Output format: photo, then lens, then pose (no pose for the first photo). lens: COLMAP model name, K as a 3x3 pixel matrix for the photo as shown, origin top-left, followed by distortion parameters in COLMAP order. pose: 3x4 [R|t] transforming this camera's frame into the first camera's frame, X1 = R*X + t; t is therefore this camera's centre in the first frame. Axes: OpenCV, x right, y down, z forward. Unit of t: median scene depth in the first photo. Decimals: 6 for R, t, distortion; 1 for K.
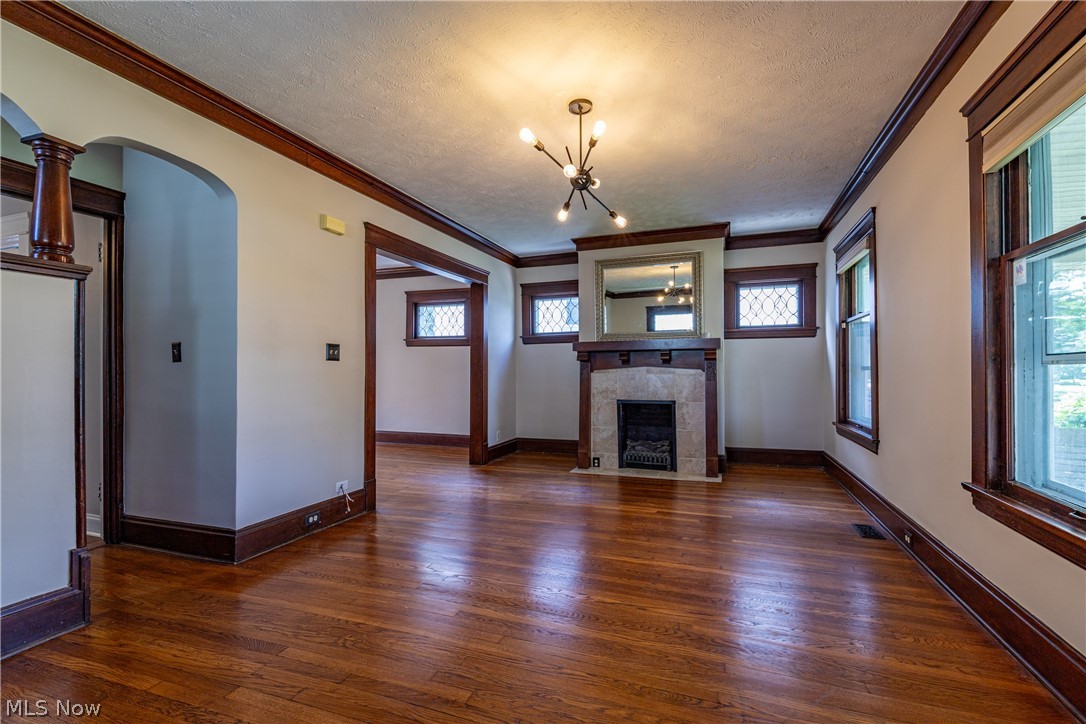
lens RADIAL K [[471.3, 0, 558.2], [0, 471.3, 378.1], [0, 0, 1]] dist [-0.000426, 0.000009]
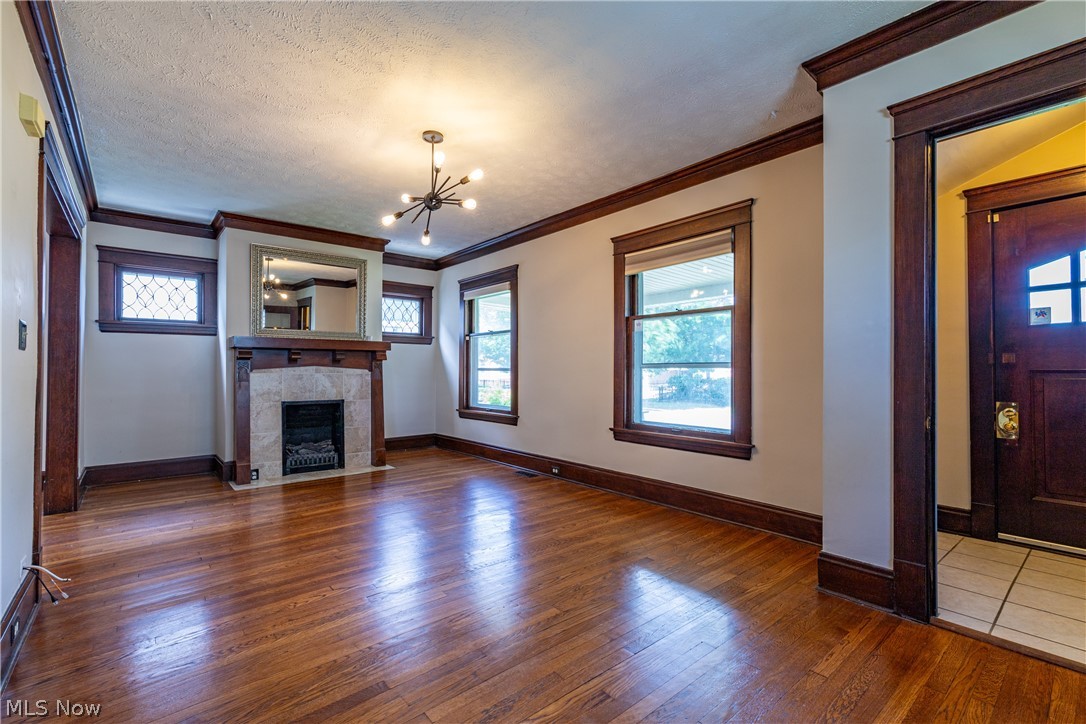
lens RADIAL K [[477.5, 0, 528.3], [0, 477.5, 381.4], [0, 0, 1]] dist [0.000152, -0.000110]
pose [[0.514347, -0.013812, 0.857471, -0.436307], [0.010589, 0.999896, 0.009754, 0.002487], [-0.857517, 0.004063, 0.514440, 0.113472]]
